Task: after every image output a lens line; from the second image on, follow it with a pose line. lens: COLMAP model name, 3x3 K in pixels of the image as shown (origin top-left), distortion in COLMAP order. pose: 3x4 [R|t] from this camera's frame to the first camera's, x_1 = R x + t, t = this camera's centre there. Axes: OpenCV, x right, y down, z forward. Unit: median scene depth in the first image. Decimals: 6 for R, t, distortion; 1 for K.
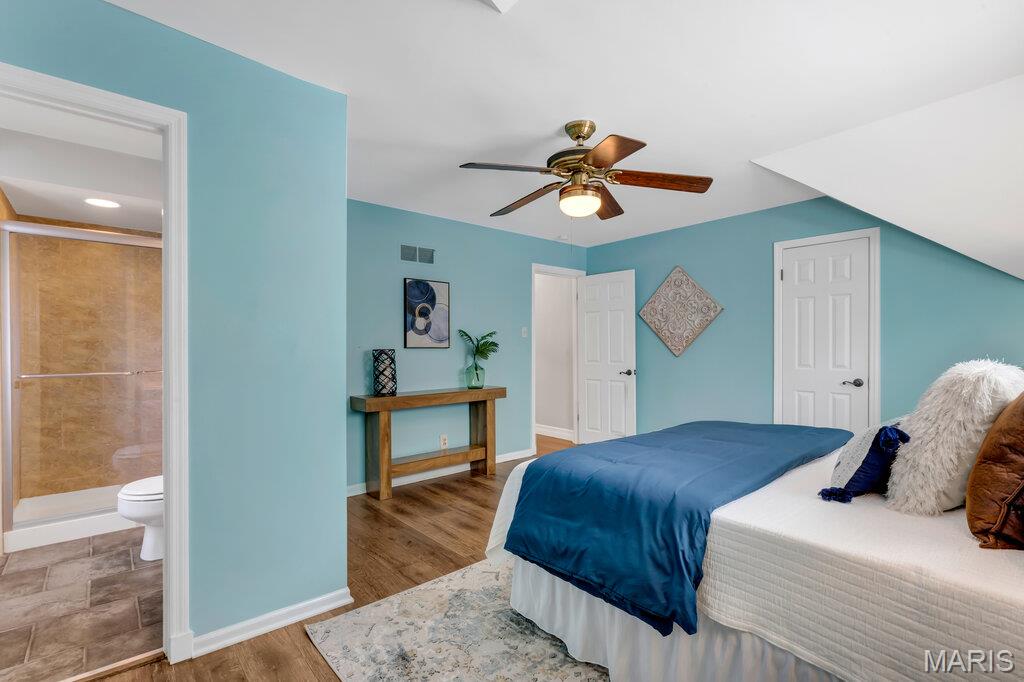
lens RADIAL K [[473.3, 0, 511.5], [0, 473.3, 342.2], [0, 0, 1]] dist [0.000402, -0.000235]
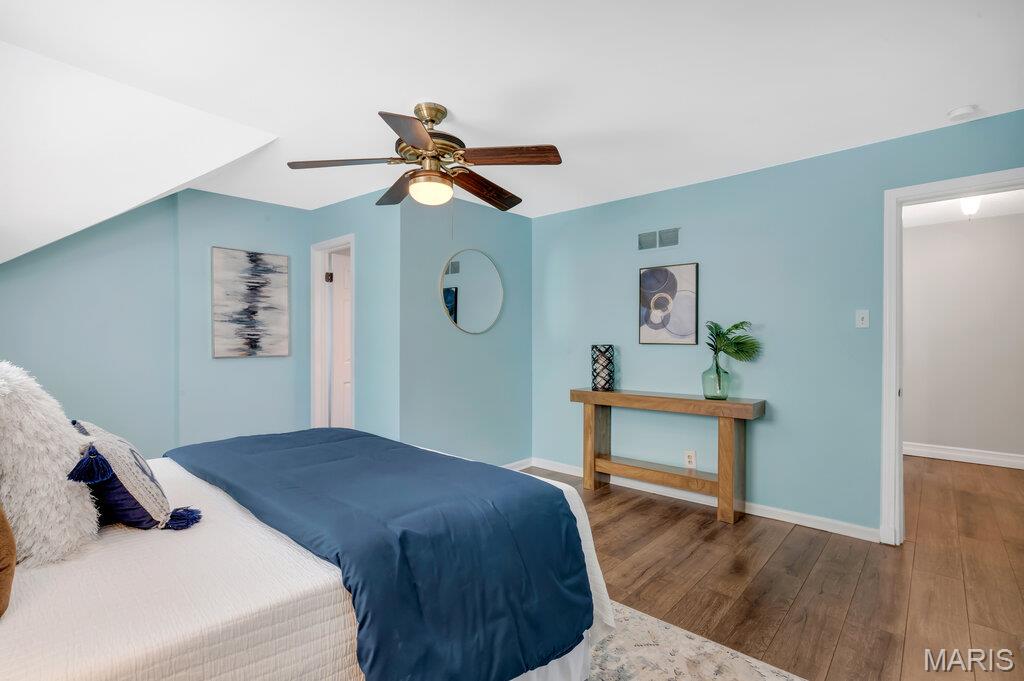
lens RADIAL K [[473.3, 0, 511.5], [0, 473.3, 341.7], [0, 0, 1]] dist [0.000402, -0.000235]
pose [[0.121080, -0.001933, -0.992641, 0.651543], [0.002762, 0.999995, -0.001610, 0.008394], [0.992639, -0.002546, 0.121084, 0.619060]]
